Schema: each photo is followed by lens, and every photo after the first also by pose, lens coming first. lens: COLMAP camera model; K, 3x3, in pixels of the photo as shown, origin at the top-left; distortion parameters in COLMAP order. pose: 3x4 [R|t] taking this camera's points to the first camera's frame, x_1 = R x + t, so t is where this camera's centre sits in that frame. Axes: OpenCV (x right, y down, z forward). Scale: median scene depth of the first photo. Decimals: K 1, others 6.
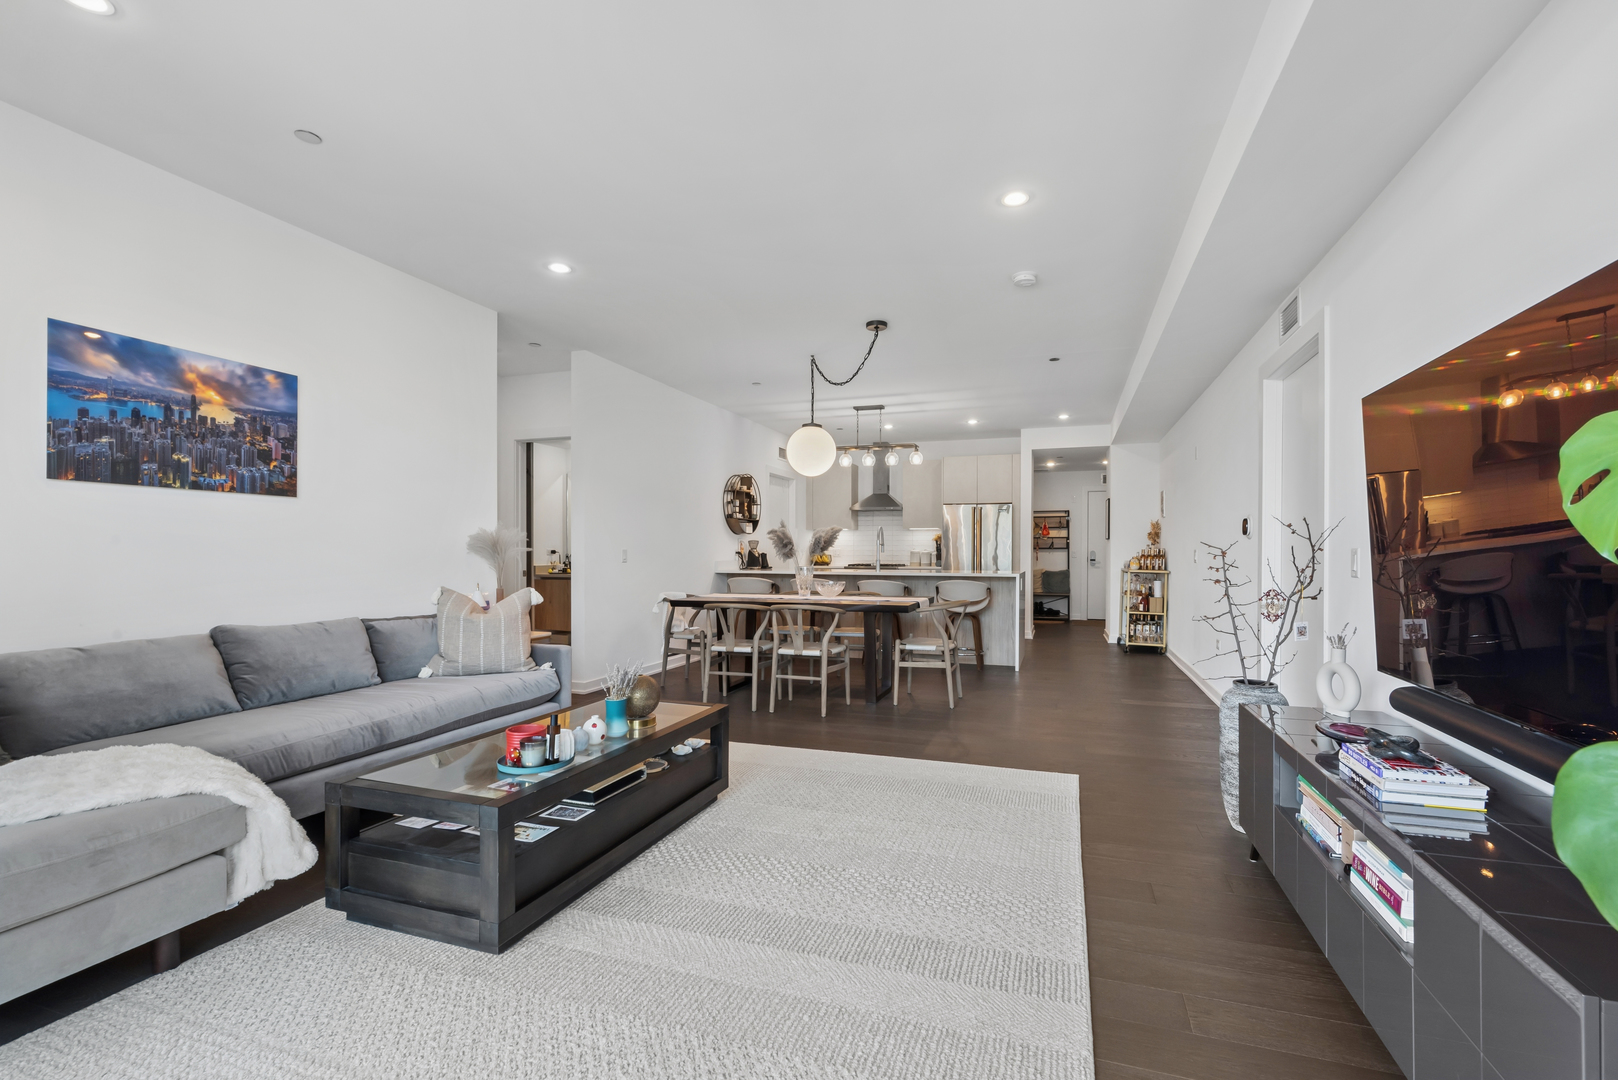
lens RADIAL K [[694.7, 0, 812.7], [0, 694.7, 546.5], [0, 0, 1]] dist [0.003778, -0.000842]
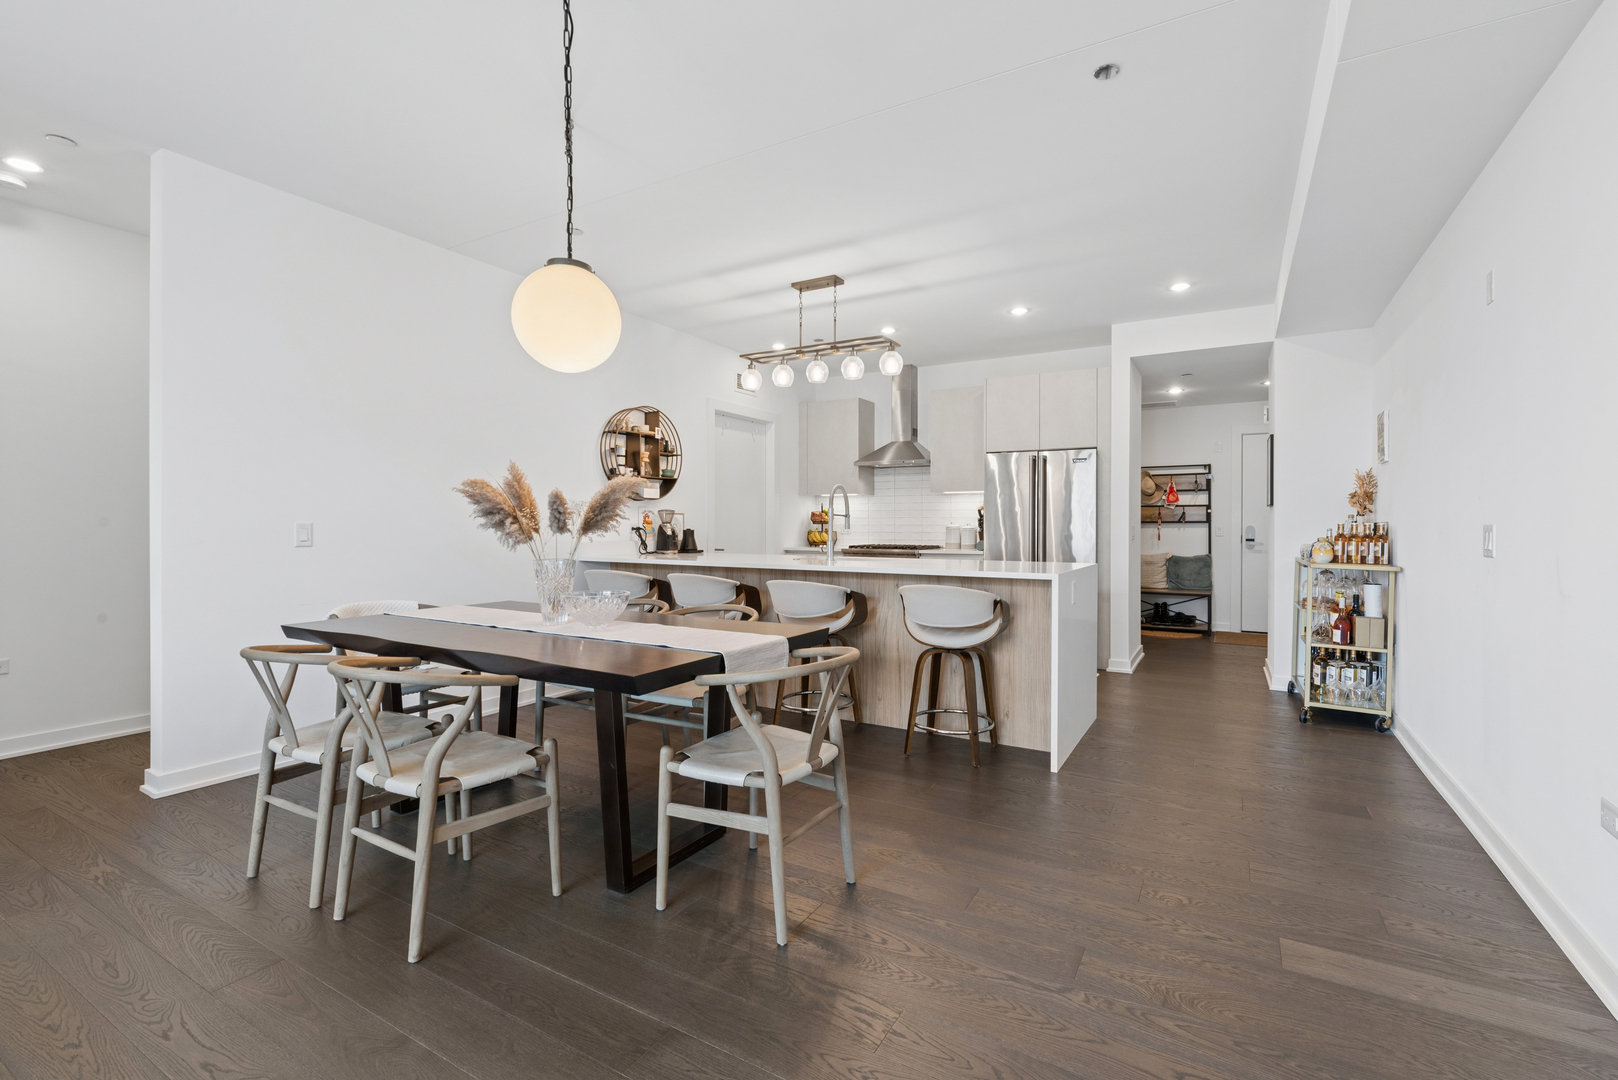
lens RADIAL K [[694.7, 0, 823.0], [0, 694.7, 518.1], [0, 0, 1]] dist [0.003778, -0.000842]
pose [[0.982381, -0.000807, -0.186890, 0.180690], [0.000247, 0.999995, -0.003021, 0.001297], [0.186891, 0.002922, 0.982376, 0.391287]]
